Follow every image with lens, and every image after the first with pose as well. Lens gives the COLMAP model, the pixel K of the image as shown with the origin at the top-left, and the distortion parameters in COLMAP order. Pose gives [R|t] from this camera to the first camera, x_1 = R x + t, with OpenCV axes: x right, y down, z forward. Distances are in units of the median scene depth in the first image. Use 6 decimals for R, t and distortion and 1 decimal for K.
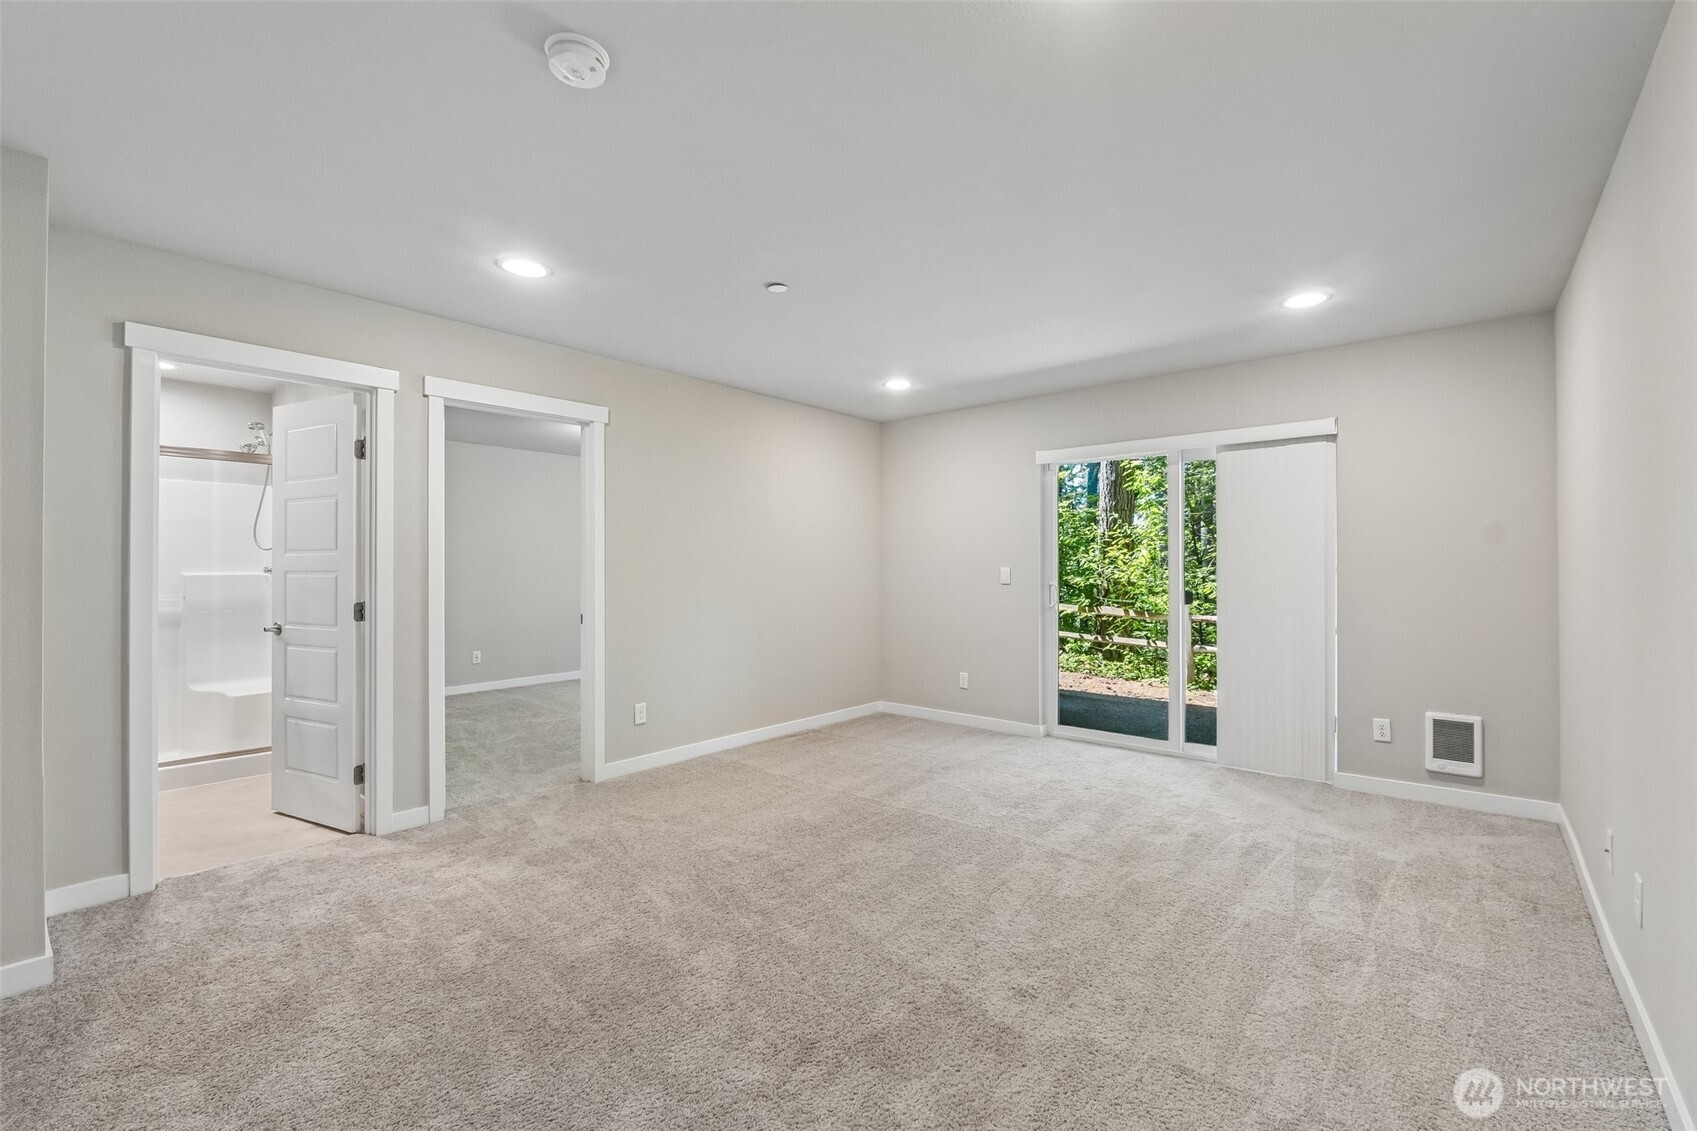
lens RADIAL K [[715.3, 0, 864.9], [0, 715.3, 564.9], [0, 0, 1]] dist [-0.010051, 0.001676]
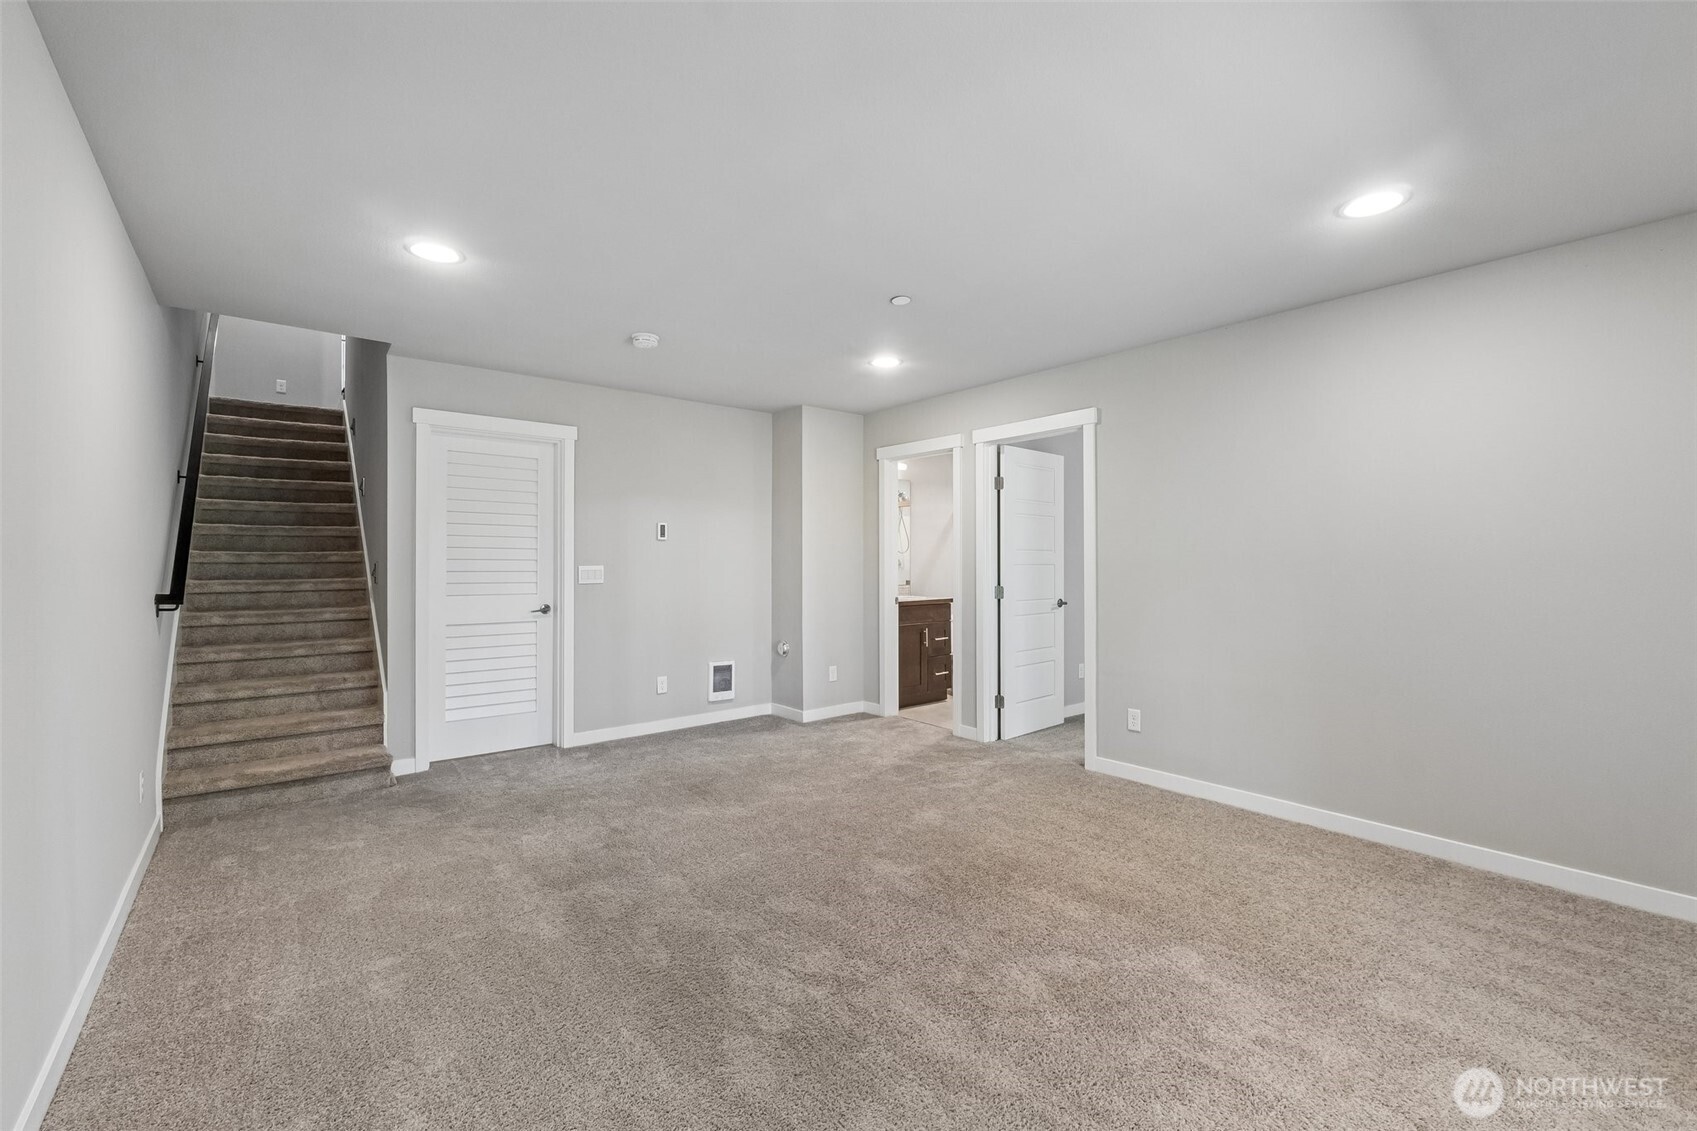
lens RADIAL K [[715.3, 0, 859.1], [0, 715.3, 562.4], [0, 0, 1]] dist [-0.010051, 0.001676]
pose [[-0.192742, 0.000859, -0.981249, 0.852454], [0.005691, 0.999984, -0.000242, 0.000350], [0.981233, -0.005631, -0.192744, 1.045933]]
